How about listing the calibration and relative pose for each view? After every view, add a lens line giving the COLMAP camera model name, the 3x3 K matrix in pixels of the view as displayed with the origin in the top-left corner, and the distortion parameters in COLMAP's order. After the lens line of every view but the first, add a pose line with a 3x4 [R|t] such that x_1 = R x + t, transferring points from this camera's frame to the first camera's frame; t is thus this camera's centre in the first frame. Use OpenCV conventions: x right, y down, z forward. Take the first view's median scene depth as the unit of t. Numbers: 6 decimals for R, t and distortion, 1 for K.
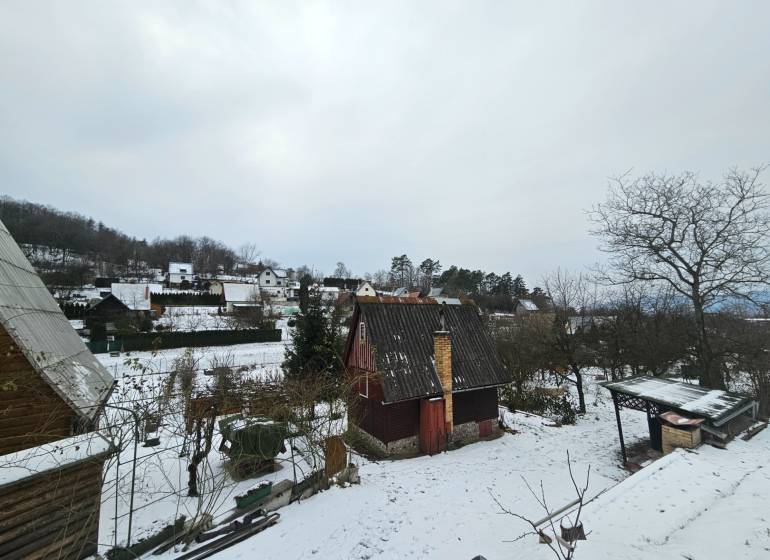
lens RADIAL K [[308.4, 0, 387.9], [0, 308.4, 282.3], [0, 0, 1]] dist [-0.000185, -0.000037]
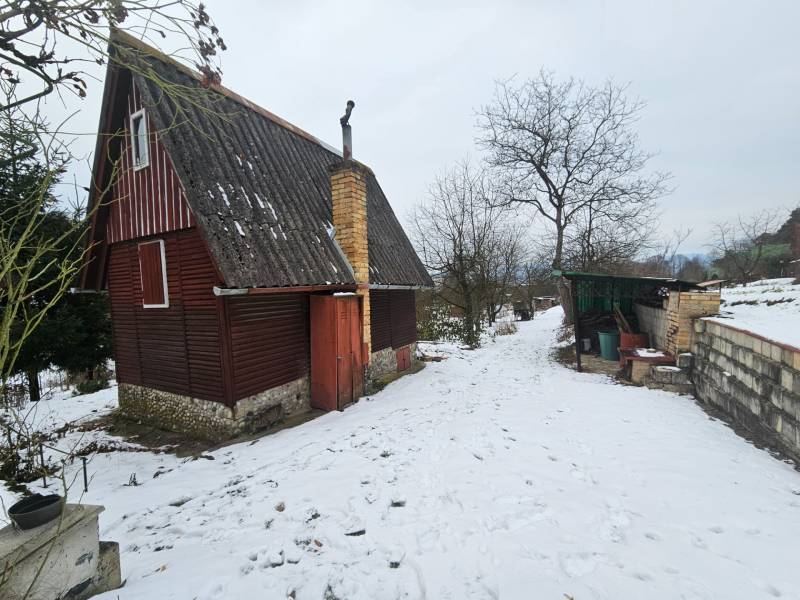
lens RADIAL K [[329.2, 0, 395.2], [0, 329.2, 301.7], [0, 0, 1]] dist [0.001699, -0.000255]
pose [[0.870735, -0.048108, 0.489393, -0.020937], [-0.024791, 0.989643, 0.141391, 0.309186], [-0.491126, -0.135247, 0.860525, 0.523081]]
